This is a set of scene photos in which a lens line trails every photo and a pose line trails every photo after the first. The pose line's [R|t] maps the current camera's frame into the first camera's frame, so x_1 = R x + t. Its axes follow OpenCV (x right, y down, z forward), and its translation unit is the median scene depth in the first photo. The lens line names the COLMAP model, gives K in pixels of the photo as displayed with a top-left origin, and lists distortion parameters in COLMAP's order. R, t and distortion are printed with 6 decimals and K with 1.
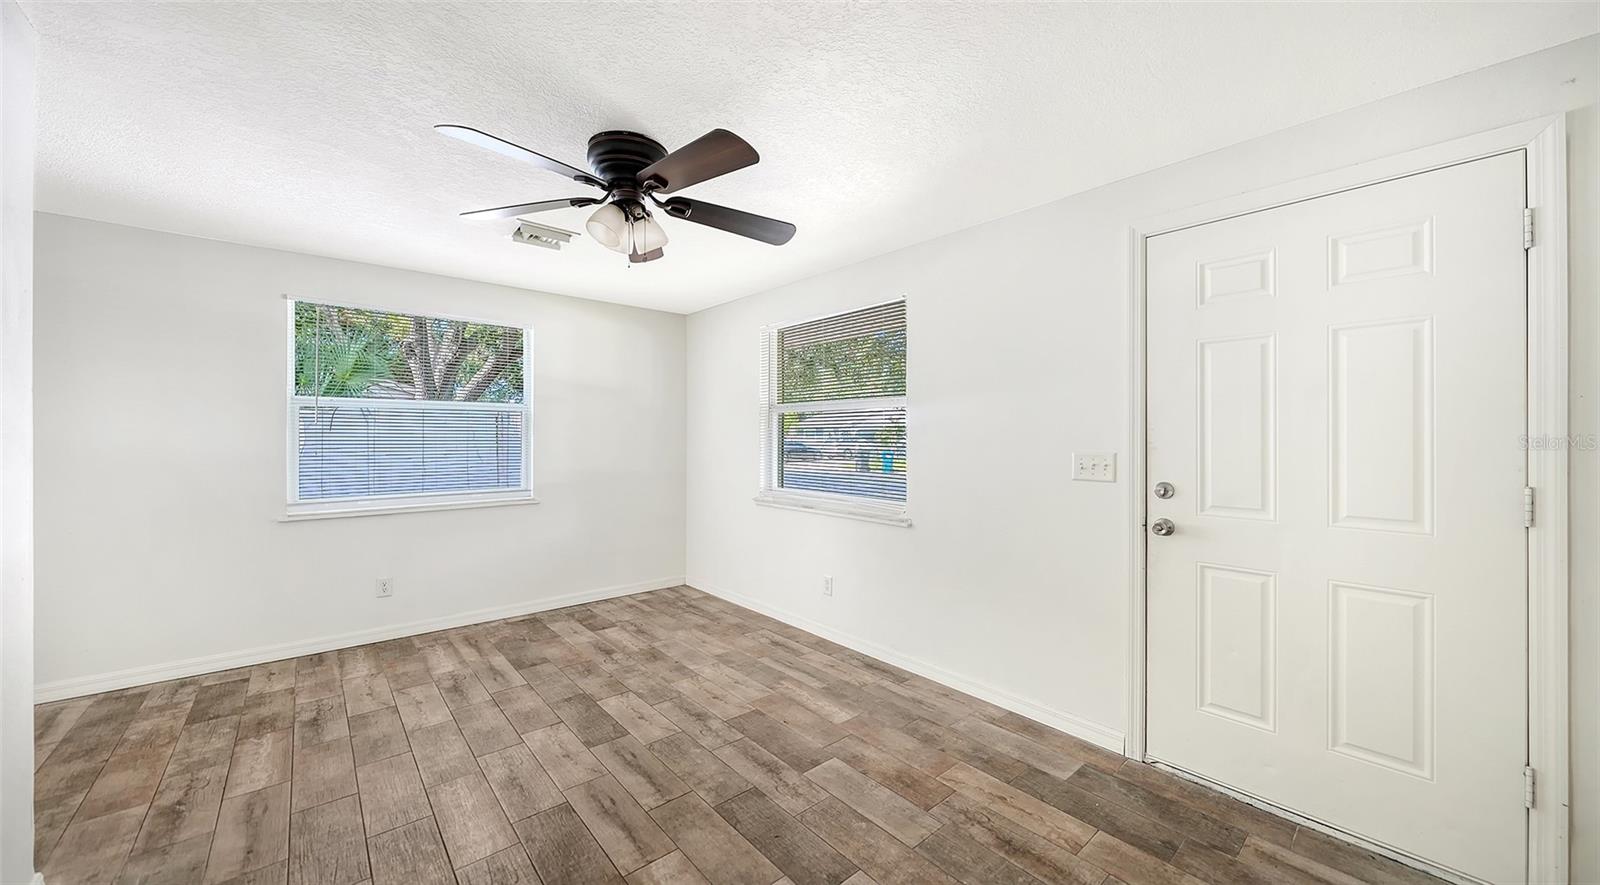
lens RADIAL K [[557.8, 0, 794.9], [0, 557.8, 437.2], [0, 0, 1]] dist [-0.001460, -0.000584]
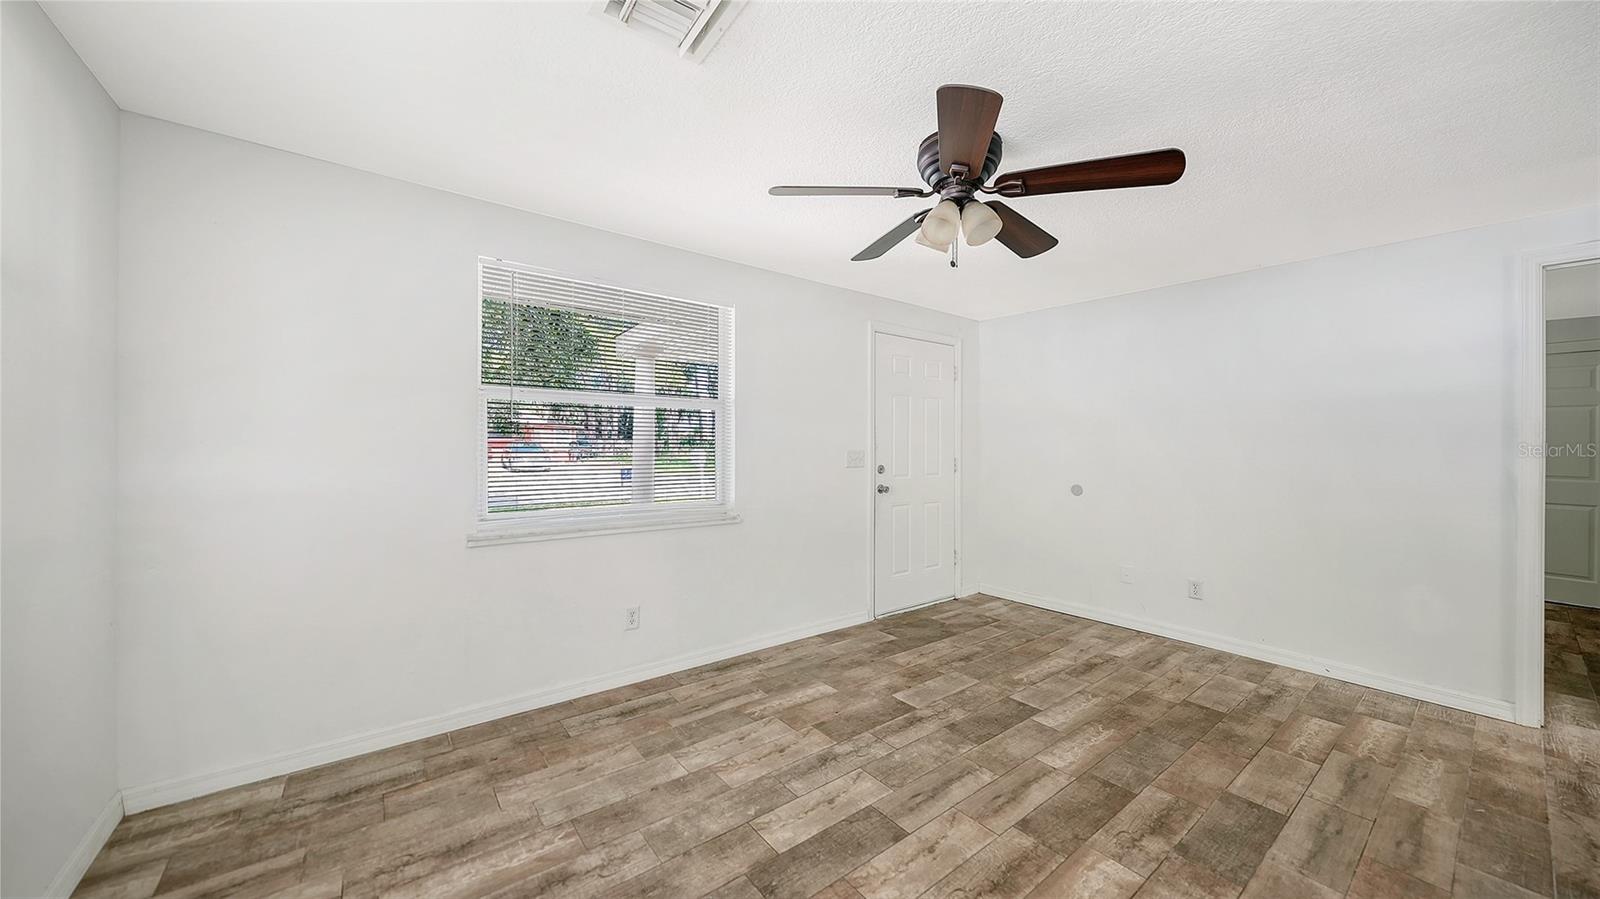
lens RADIAL K [[557.8, 0, 795.4], [0, 557.8, 460.5], [0, 0, 1]] dist [-0.001460, -0.000584]
pose [[0.064442, -0.037363, 0.997222, -0.960794], [-0.014055, 0.999166, 0.038344, 0.000067], [-0.997822, -0.016487, 0.063863, 0.934943]]
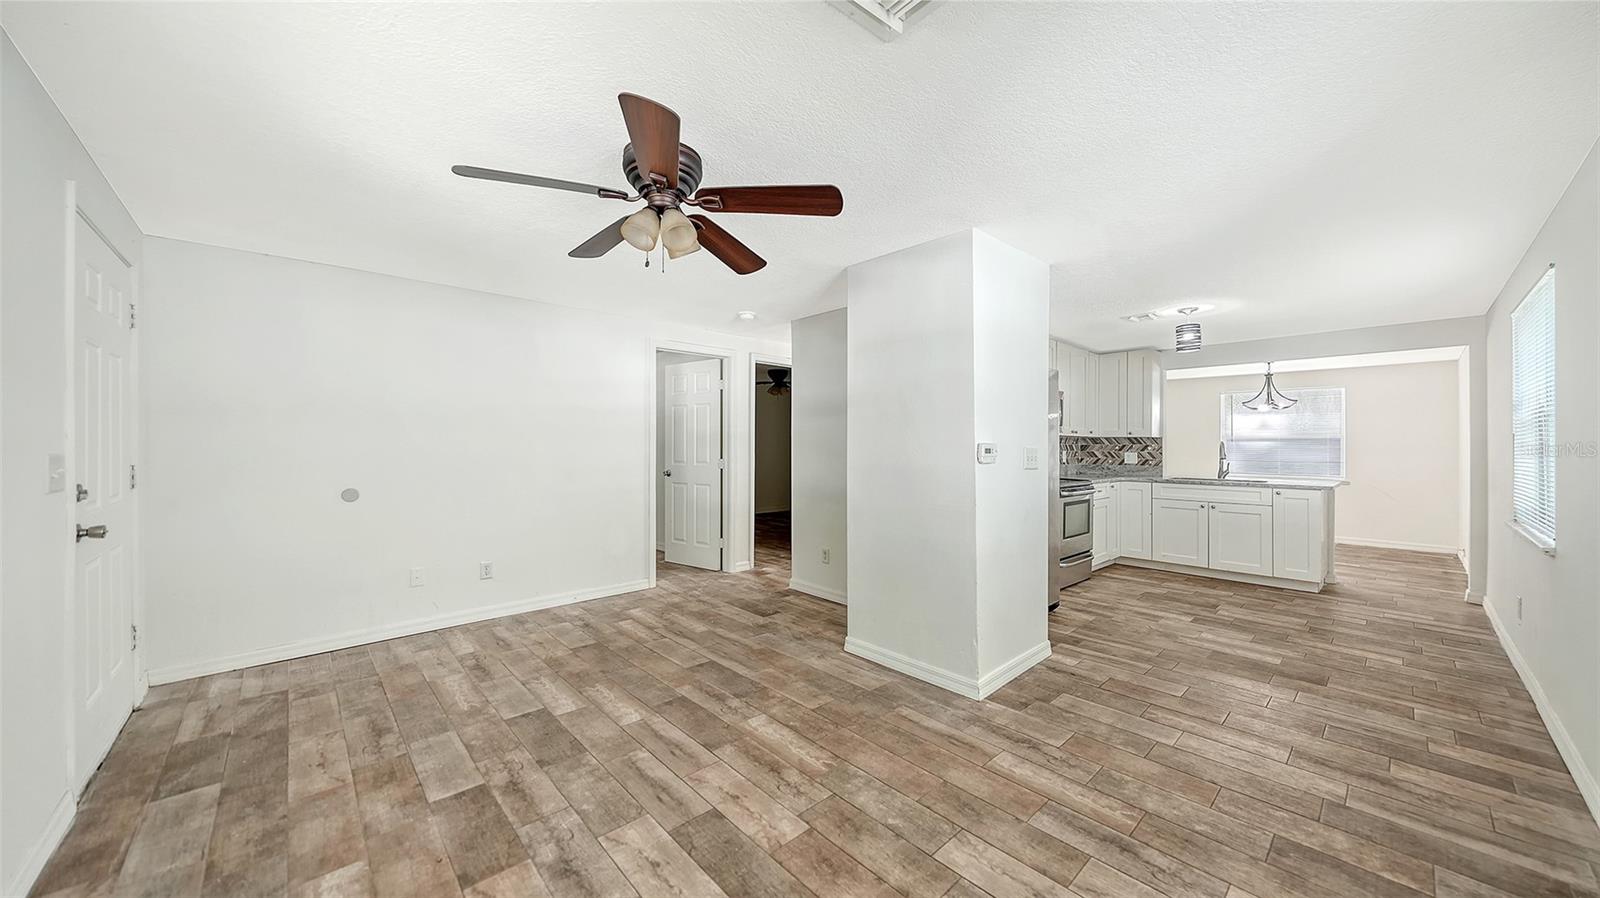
lens RADIAL K [[557.8, 0, 796.1], [0, 557.8, 438.6], [0, 0, 1]] dist [-0.001460, -0.000584]
pose [[-0.999749, -0.008251, -0.020823, -0.394229], [-0.007993, 0.999891, -0.012444, 0.005896], [0.020924, -0.012275, -0.999706, 1.548917]]
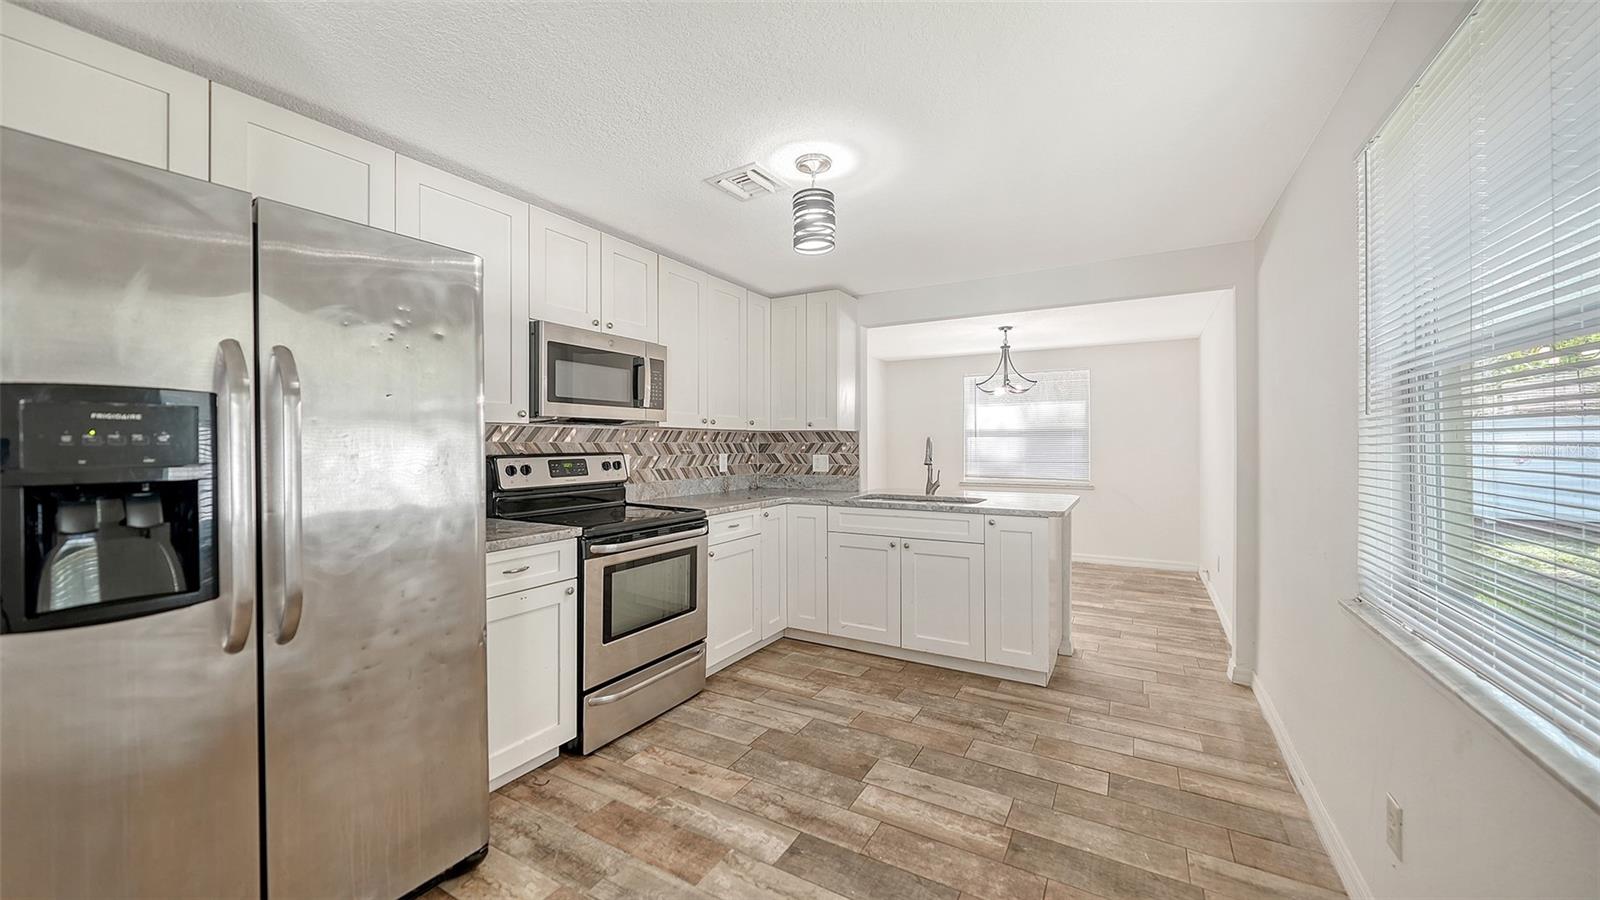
lens RADIAL K [[598.3, 0, 793.1], [0, 598.3, 444.9], [0, 0, 1]] dist [-0.001187, -0.000116]
pose [[-0.946463, -0.001056, -0.322812, -1.264828], [-0.001203, 0.999999, 0.000254, -0.004001], [0.322811, 0.000629, -0.946463, 0.737748]]
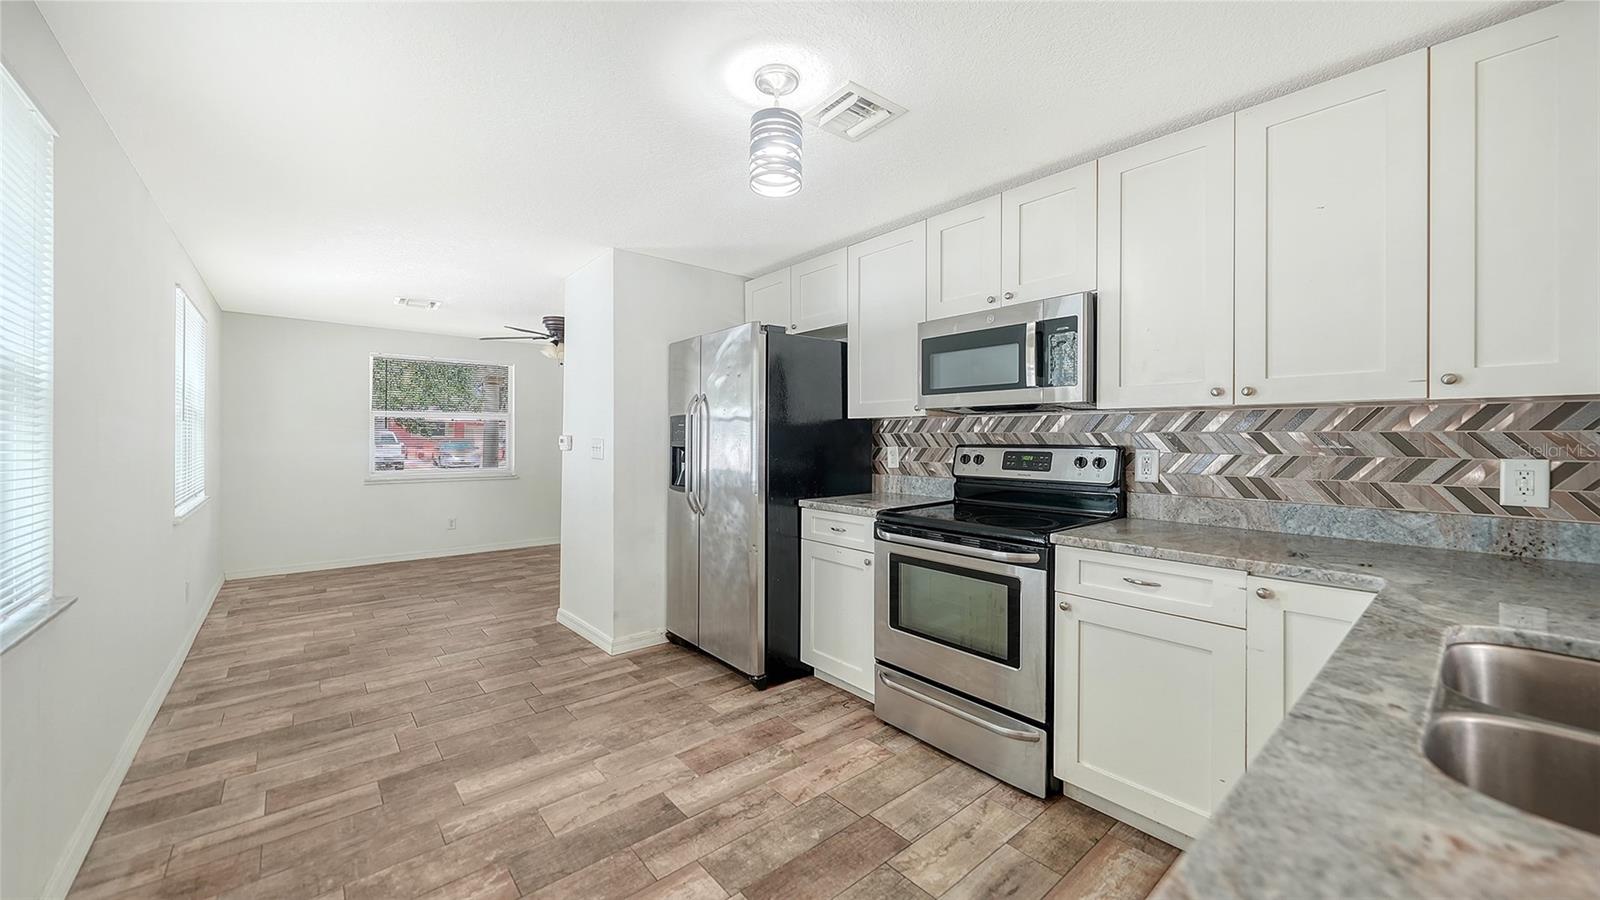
lens RADIAL K [[598.3, 0, 800.3], [0, 598.3, 433.9], [0, 0, 1]] dist [-0.001187, -0.000116]
pose [[0.021148, -0.000565, 0.999776, -2.228494], [-0.001649, 0.999998, 0.000600, -0.005781], [-0.999775, -0.001661, 0.021147, -0.087704]]
